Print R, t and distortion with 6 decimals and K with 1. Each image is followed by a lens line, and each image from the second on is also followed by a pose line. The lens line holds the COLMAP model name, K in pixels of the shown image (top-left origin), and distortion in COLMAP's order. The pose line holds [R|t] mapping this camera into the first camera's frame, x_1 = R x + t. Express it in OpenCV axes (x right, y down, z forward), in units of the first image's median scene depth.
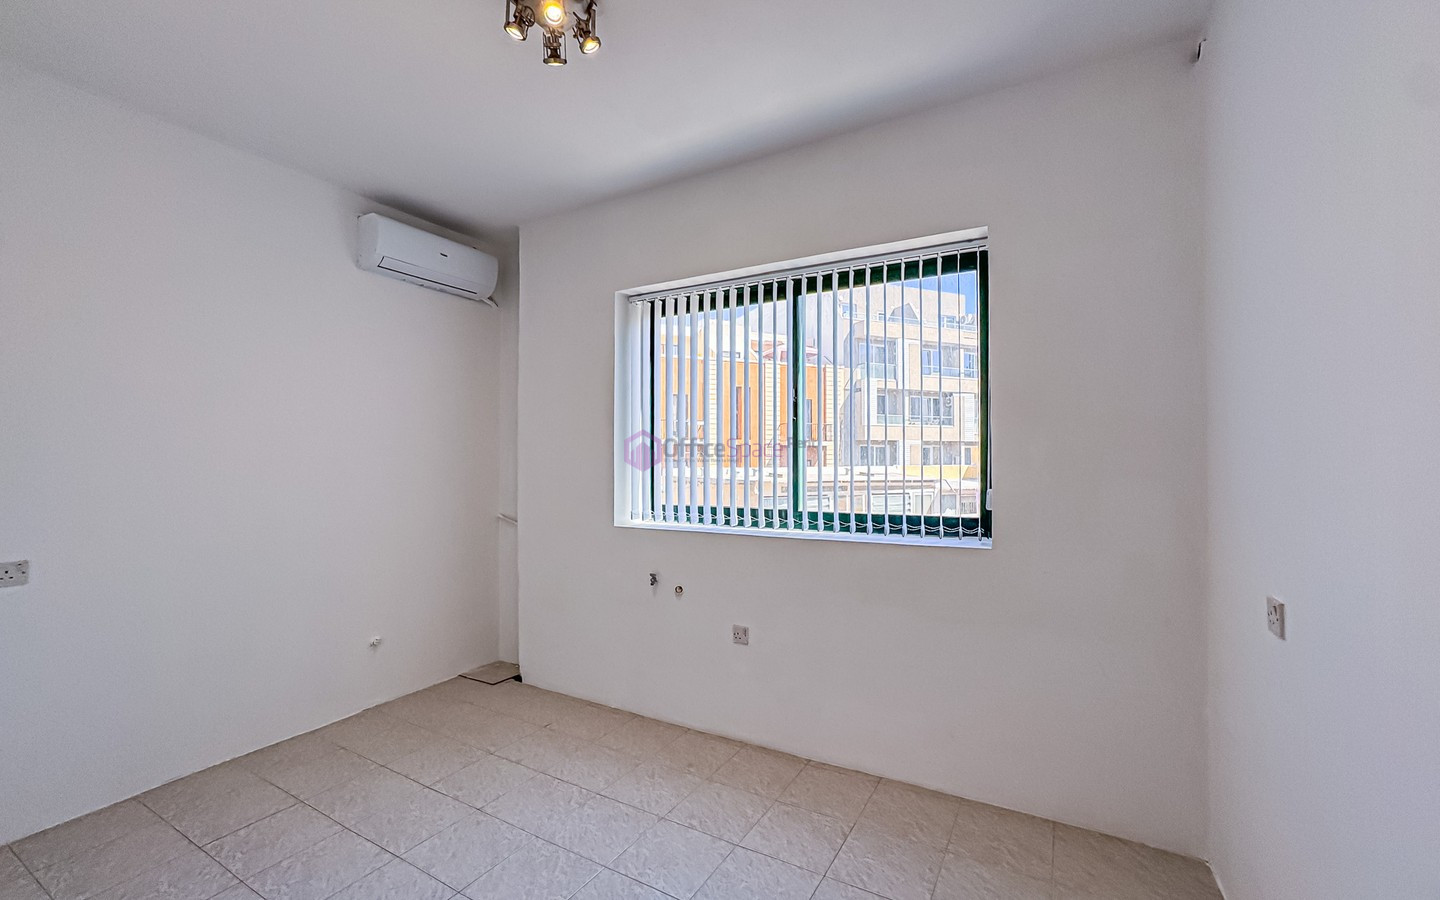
lens RADIAL K [[590.6, 0, 741.8], [0, 590.6, 451.1], [0, 0, 1]] dist [-0.014557, 0.016402]
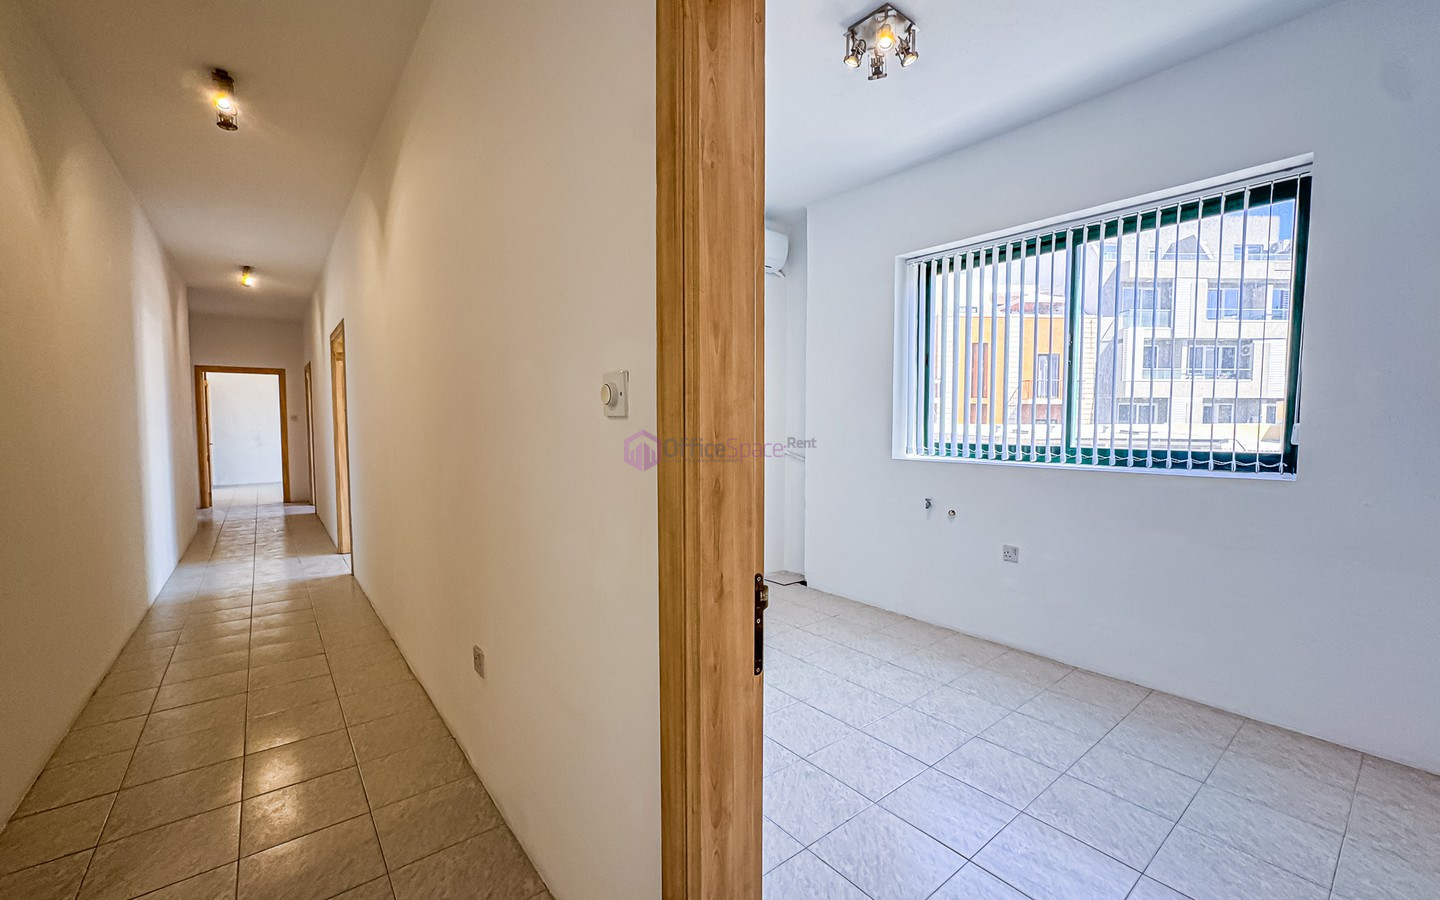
lens RADIAL K [[590.6, 0, 741.8], [0, 590.6, 451.1], [0, 0, 1]] dist [-0.014557, 0.016402]
pose [[0.934119, 0.023518, -0.356186, -0.083438], [-0.001395, 0.998060, 0.062240, 0.042246], [0.356959, -0.057643, 0.932340, -0.225935]]
